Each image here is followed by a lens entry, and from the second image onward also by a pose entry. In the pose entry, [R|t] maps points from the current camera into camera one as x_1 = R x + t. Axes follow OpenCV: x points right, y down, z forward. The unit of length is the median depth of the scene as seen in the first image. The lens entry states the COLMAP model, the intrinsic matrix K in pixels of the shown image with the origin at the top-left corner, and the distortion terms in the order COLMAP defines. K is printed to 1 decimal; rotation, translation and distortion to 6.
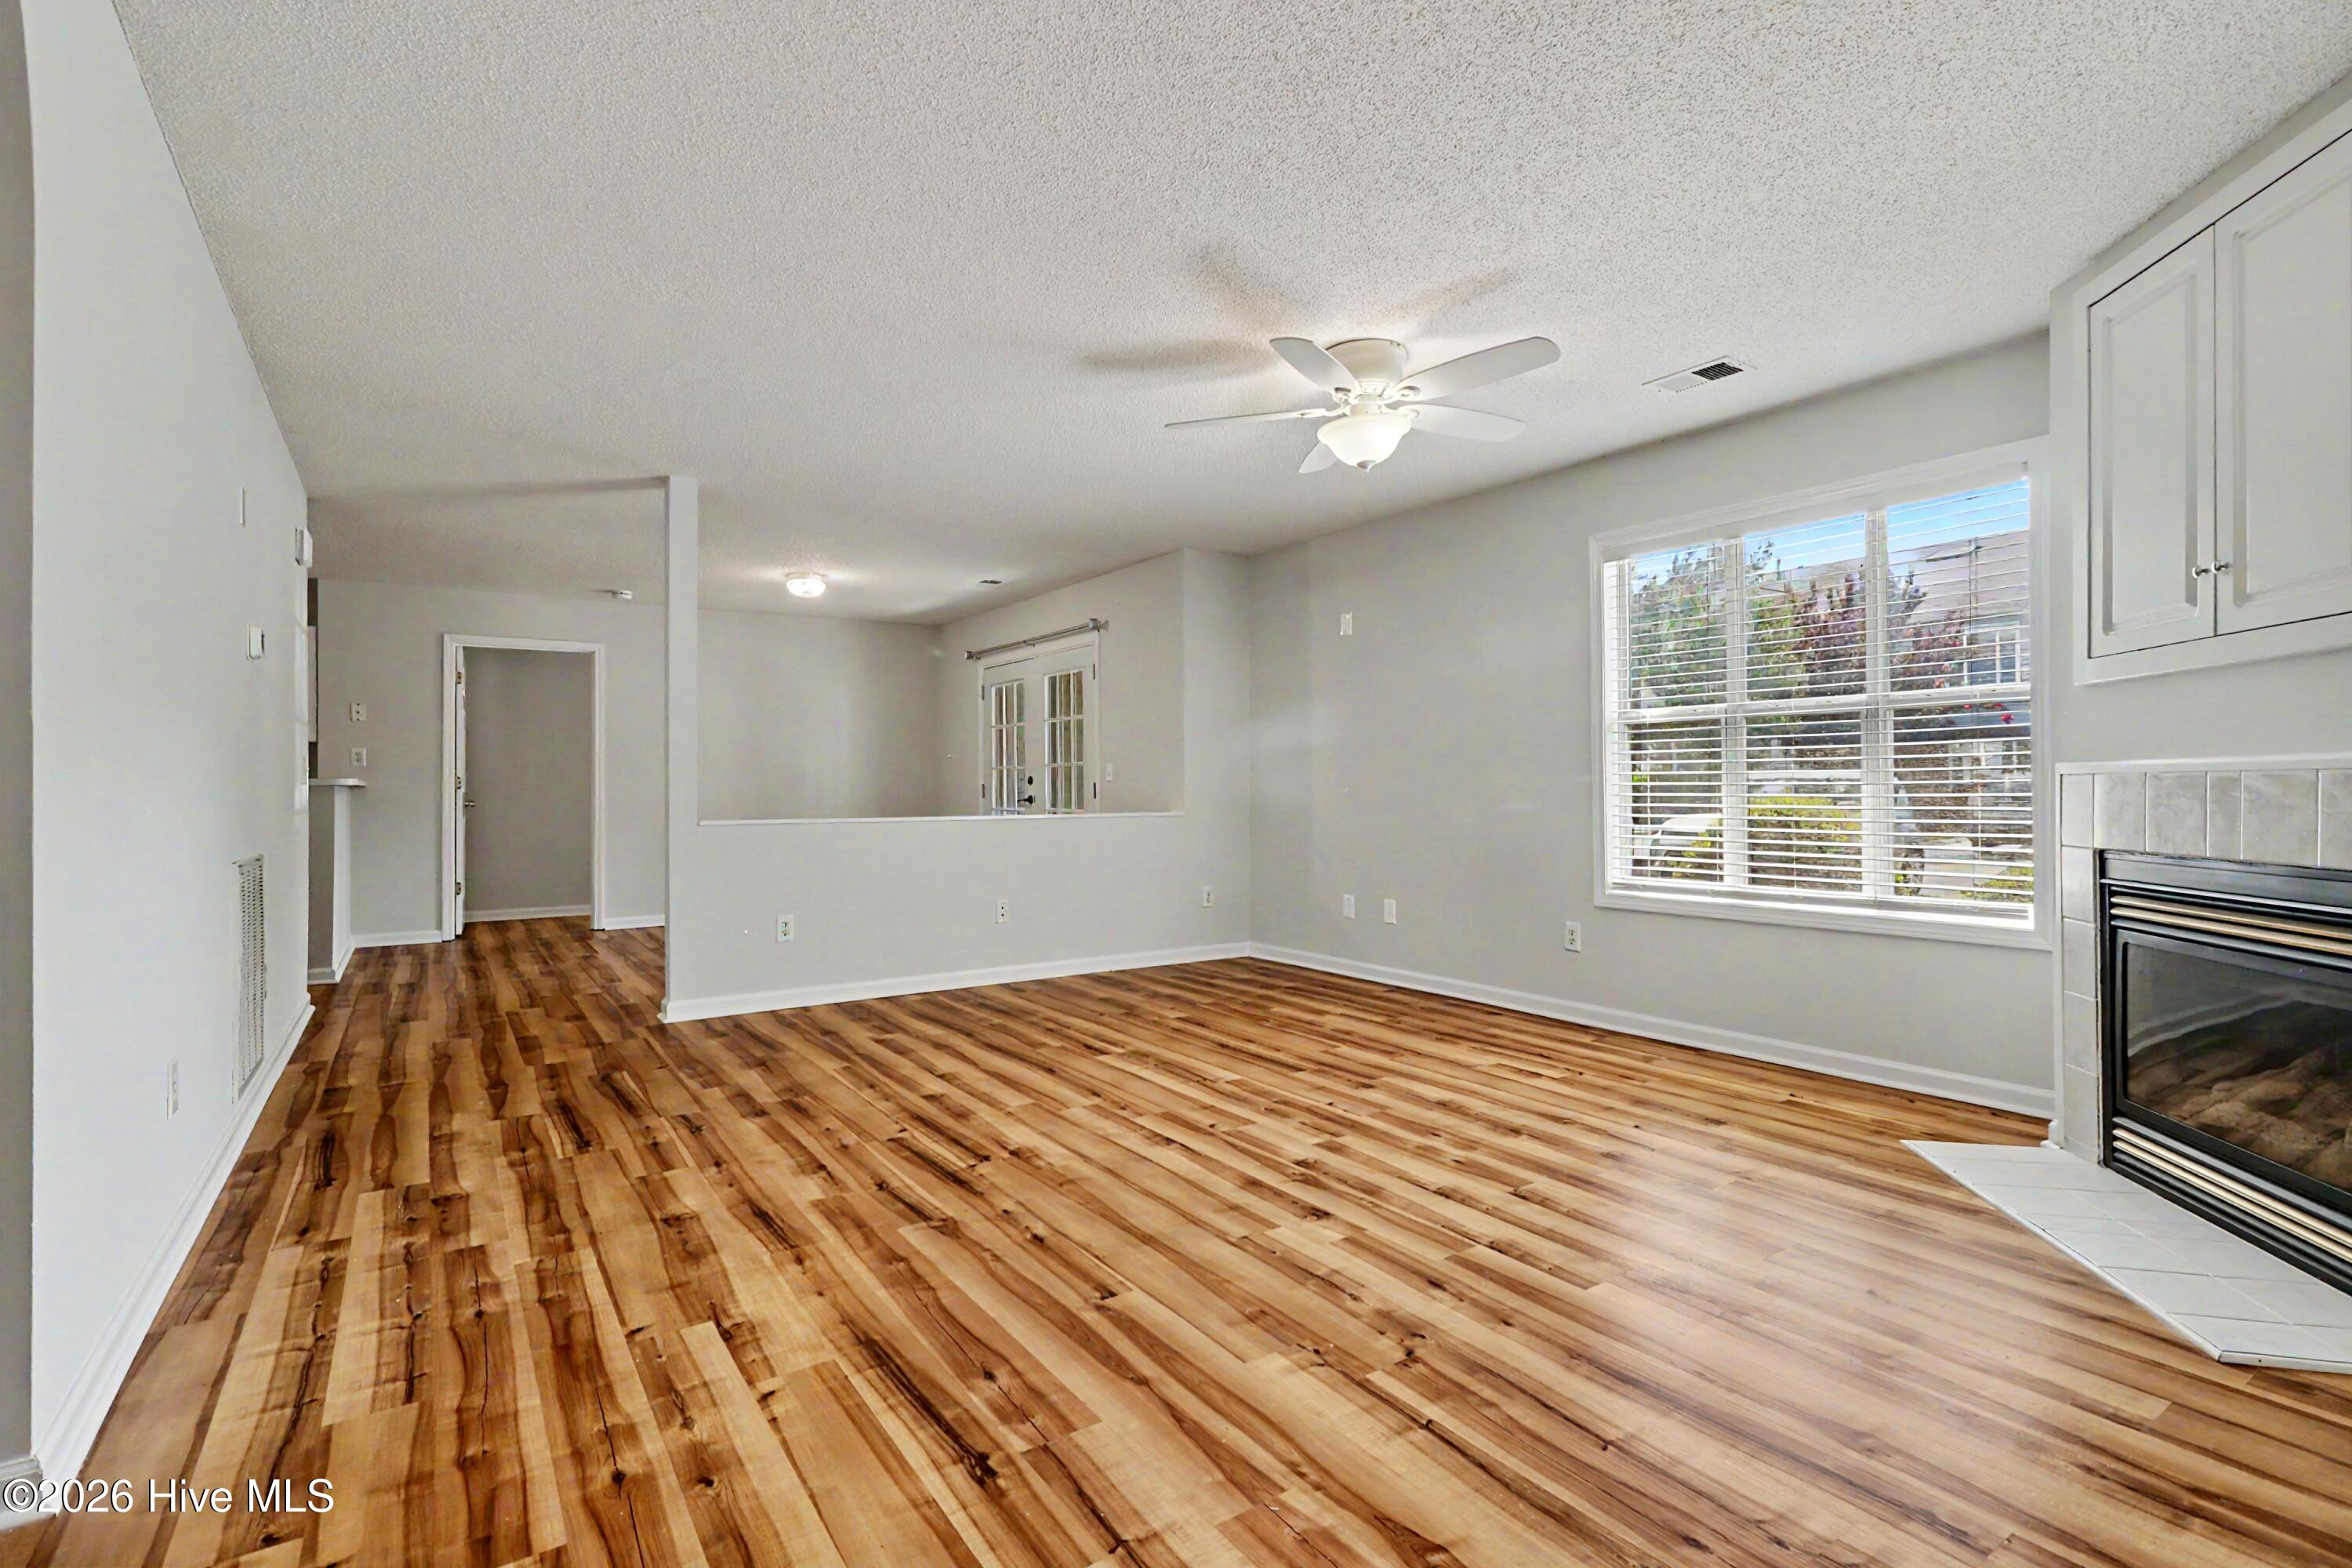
lens RADIAL K [[1109.1, 0, 1156.2], [0, 1109.1, 781.2], [0, 0, 1]] dist [0.002072, 0.000169]
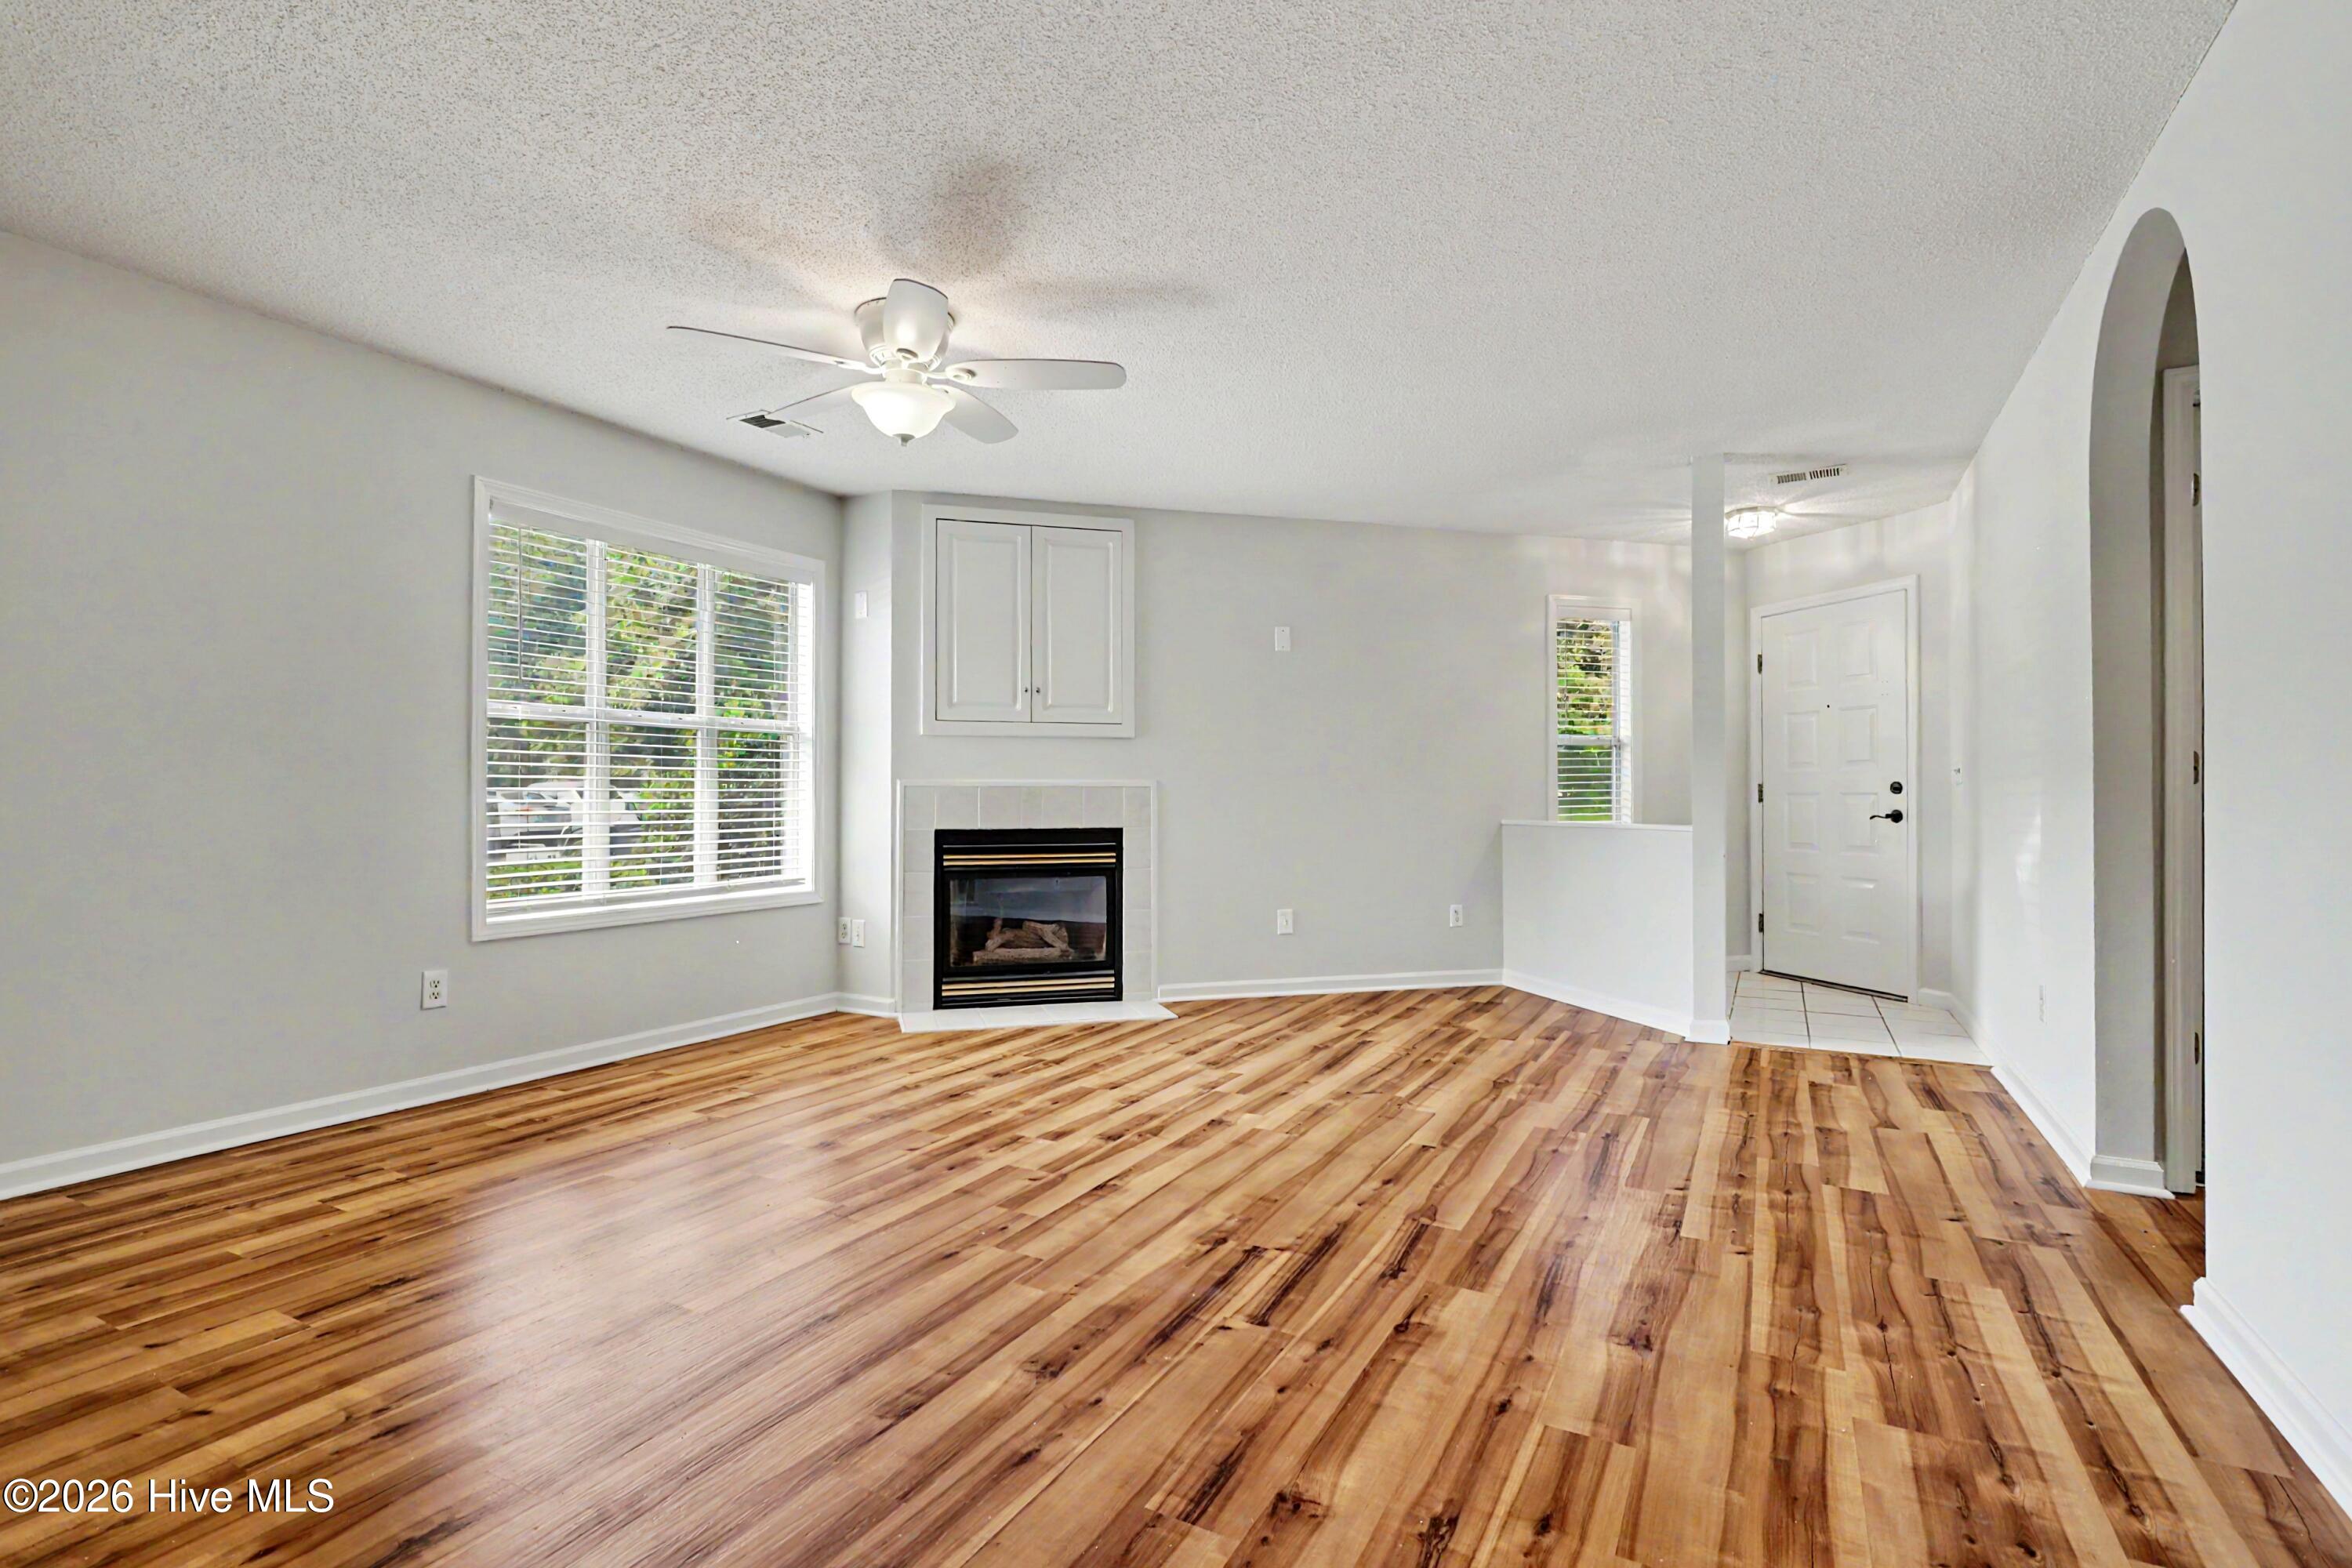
lens RADIAL K [[1119.5, 0, 1169.0], [0, 1119.5, 784.8], [0, 0, 1]] dist [0.000660, 0.000067]
pose [[-0.474183, 0.011432, 0.880352, -0.949974], [-0.003999, 0.999877, -0.015138, 0.017333], [-0.880417, -0.010699, -0.474080, 1.624071]]
